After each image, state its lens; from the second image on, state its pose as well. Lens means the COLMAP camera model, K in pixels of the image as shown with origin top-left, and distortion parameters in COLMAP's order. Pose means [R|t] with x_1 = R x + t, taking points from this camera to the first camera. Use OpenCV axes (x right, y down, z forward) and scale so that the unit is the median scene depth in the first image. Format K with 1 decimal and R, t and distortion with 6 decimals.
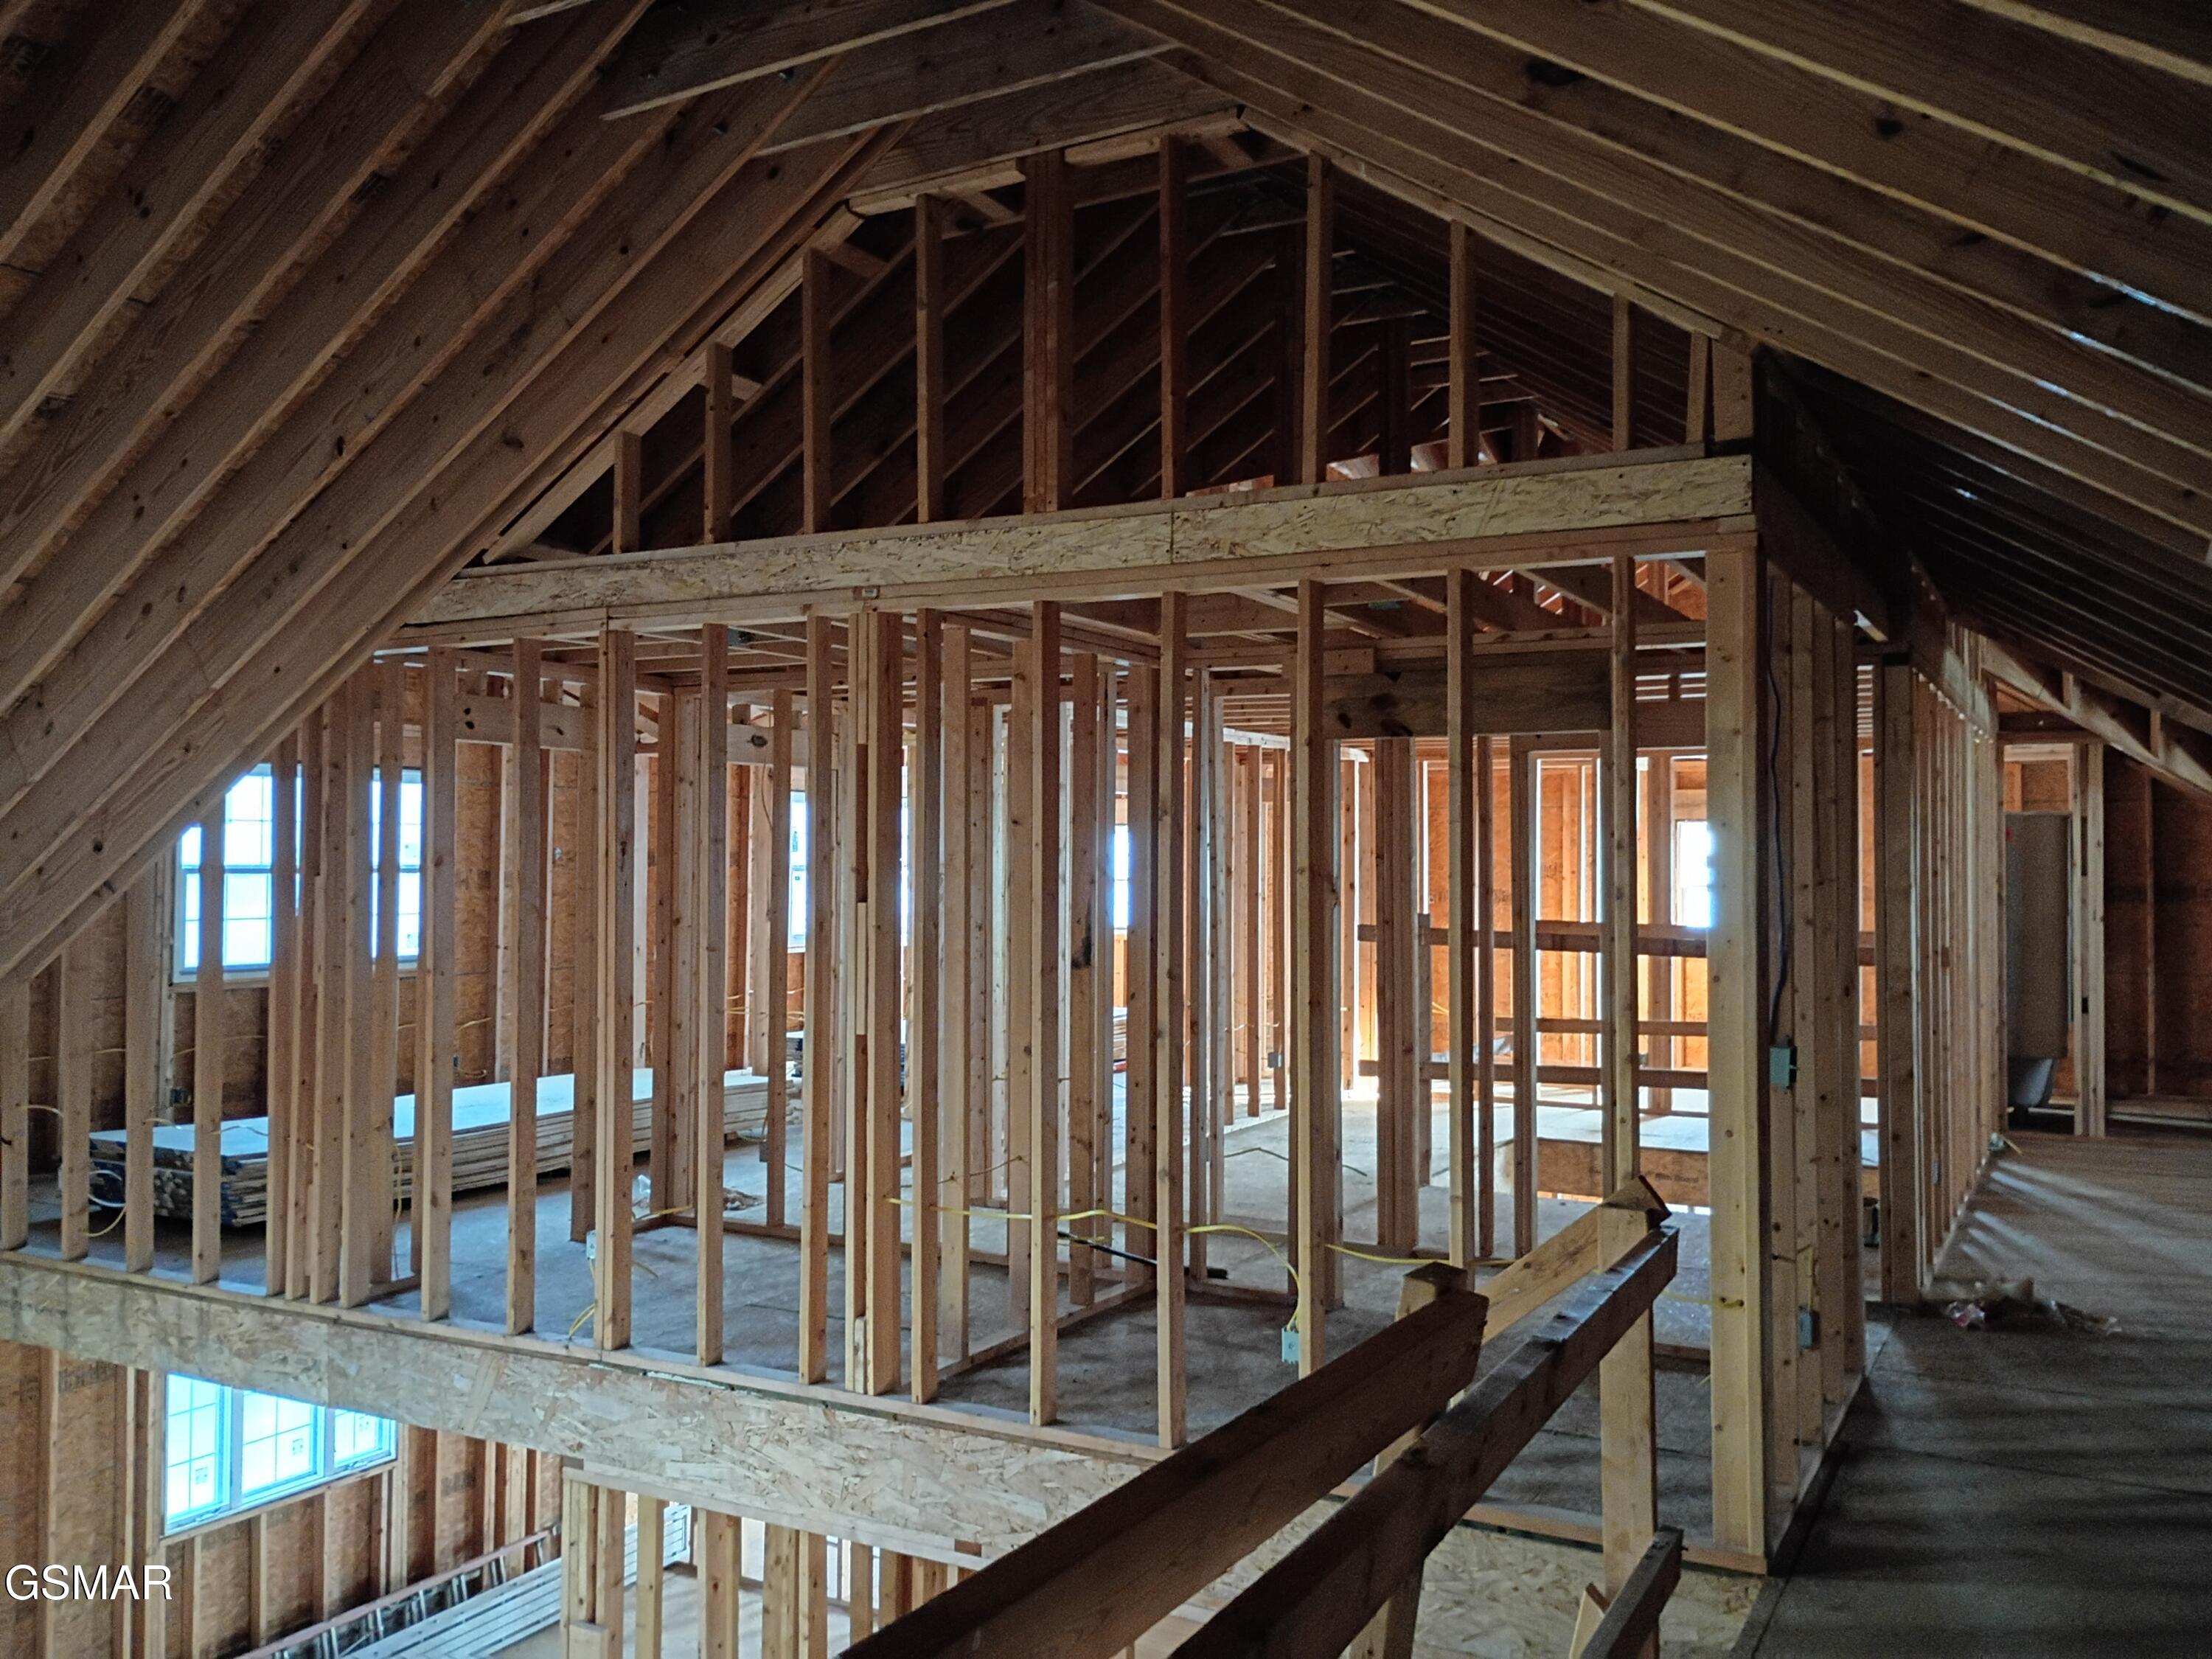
lens RADIAL K [[1828.0, 0, 1101.4], [0, 1828.0, 824.4], [0, 0, 1]] dist [0.057654, -0.072336]
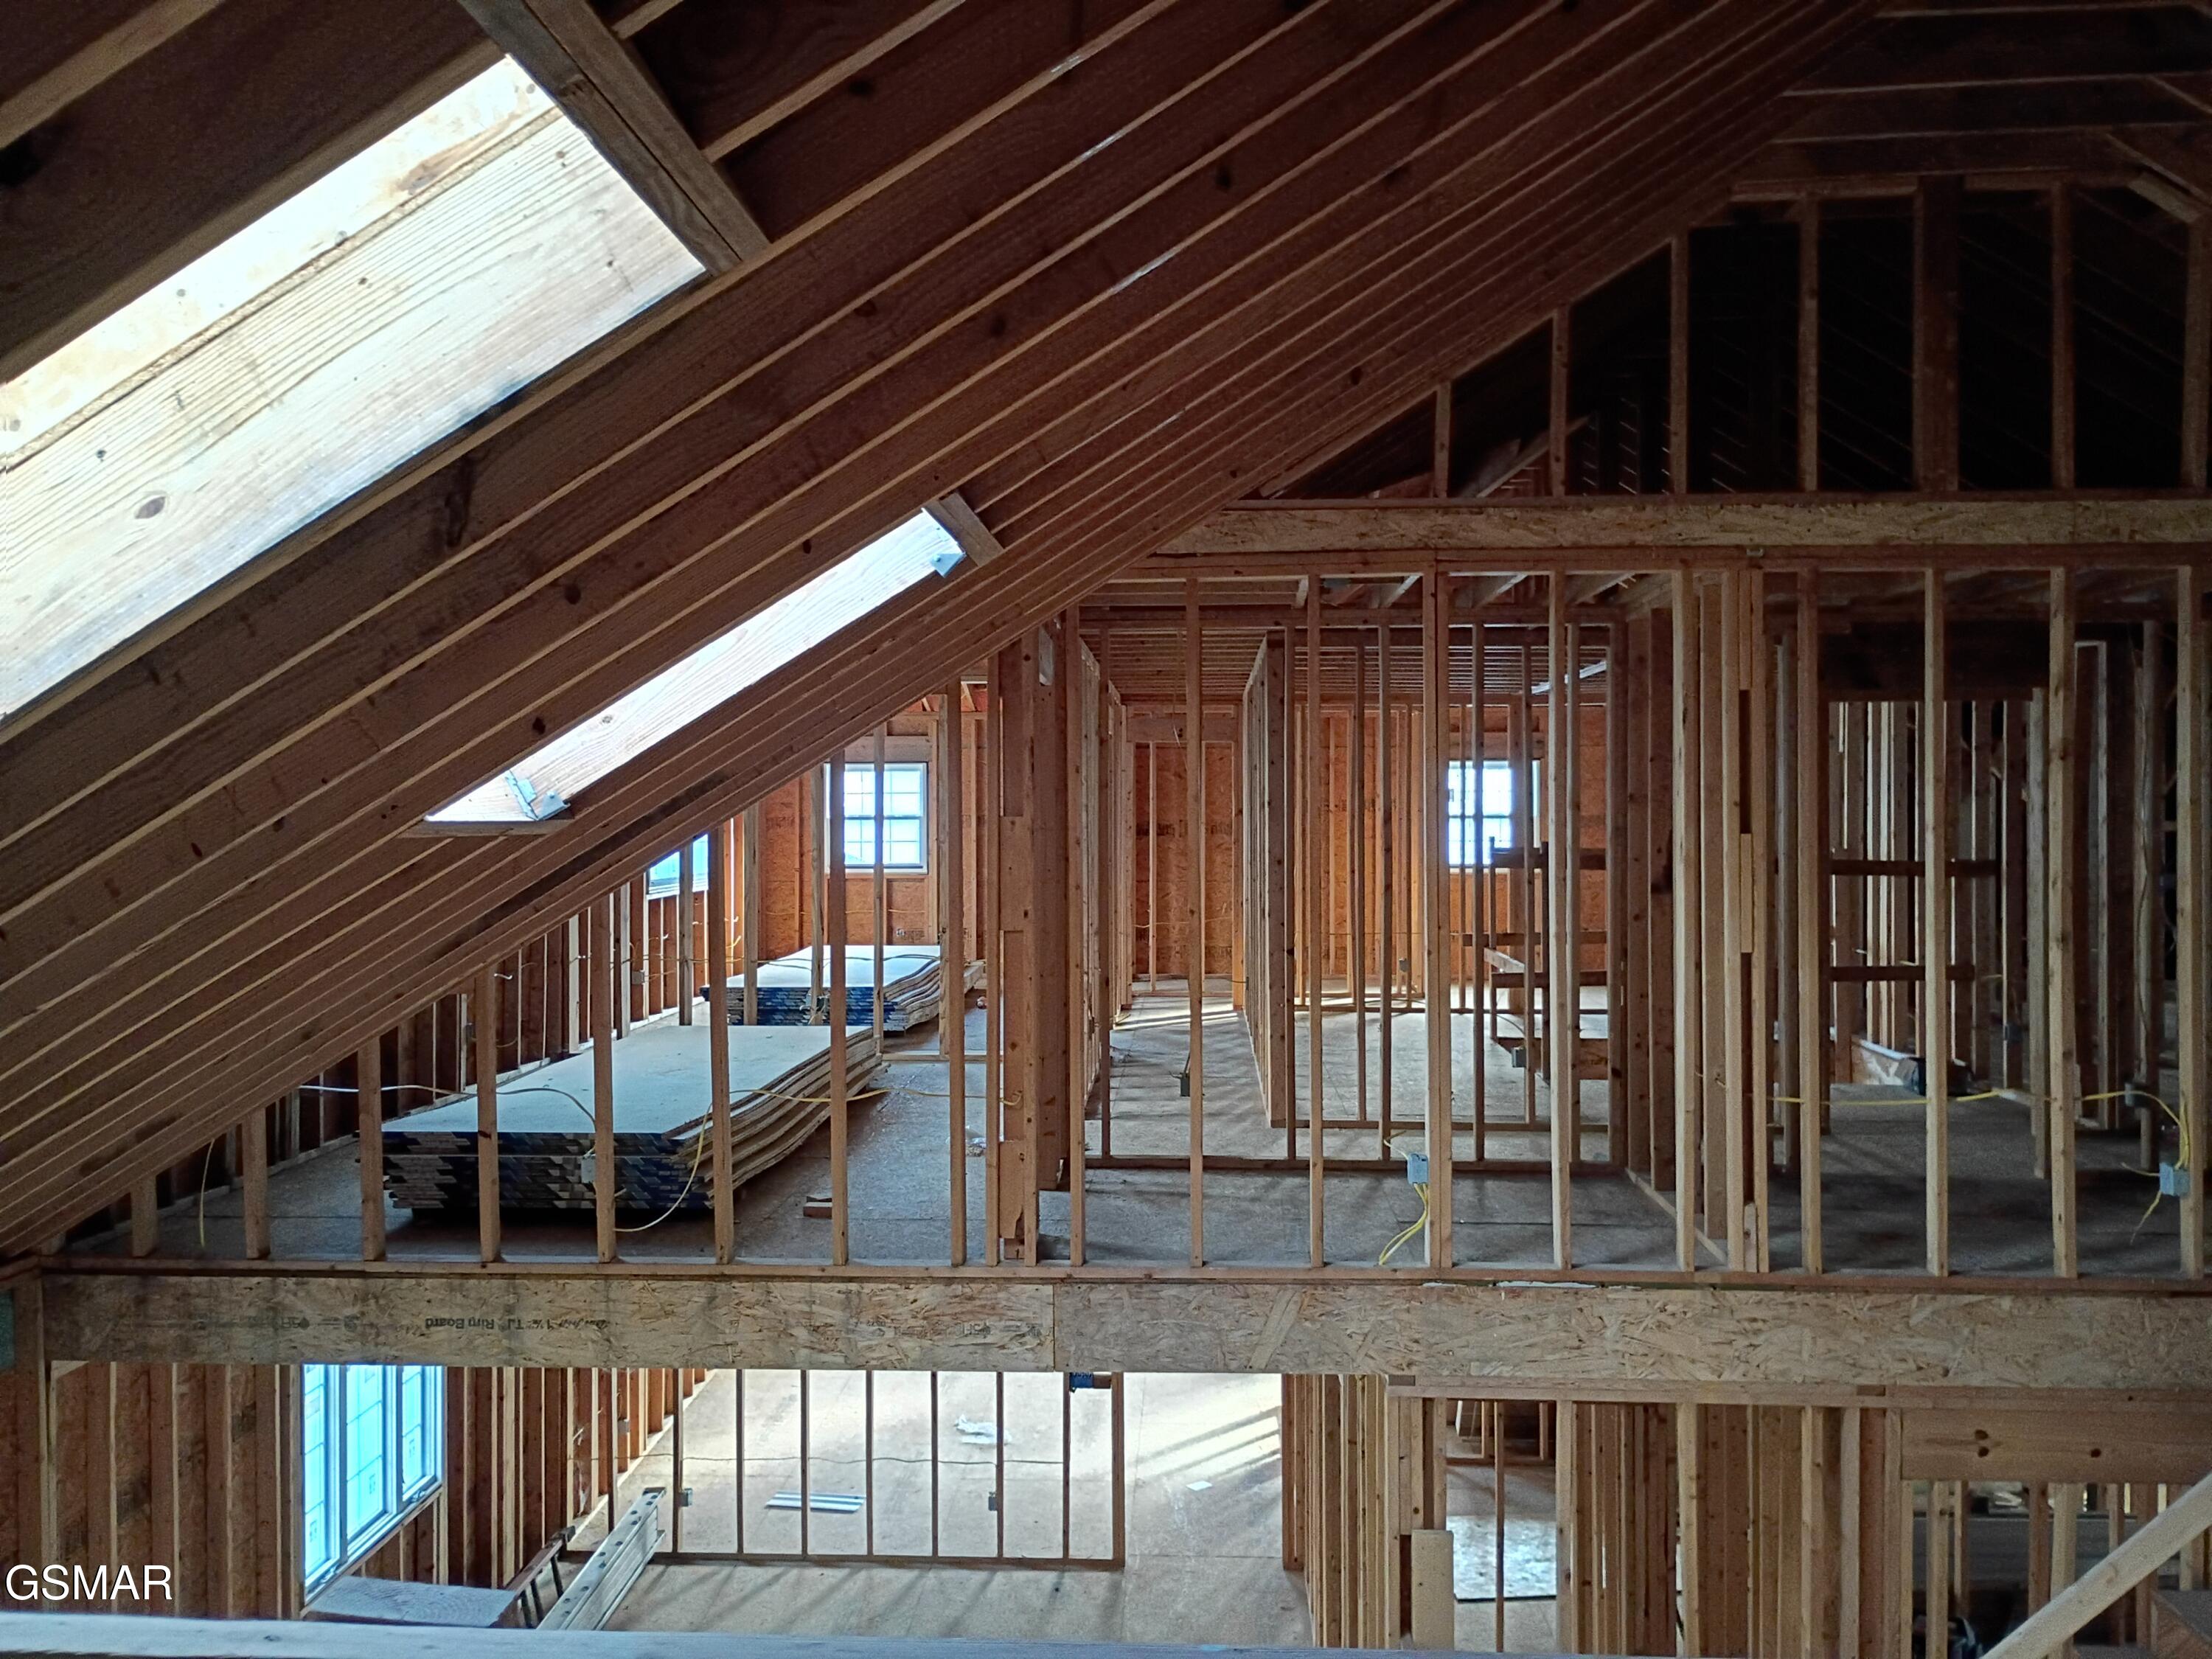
lens RADIAL K [[1828.0, 0, 1101.4], [0, 1828.0, 824.4], [0, 0, 1]] dist [0.057654, -0.072336]
pose [[0.901347, -0.012978, 0.432903, -0.885040], [-0.002298, 0.999394, 0.034747, -0.000423], [-0.433092, -0.032314, 0.900770, 0.156565]]
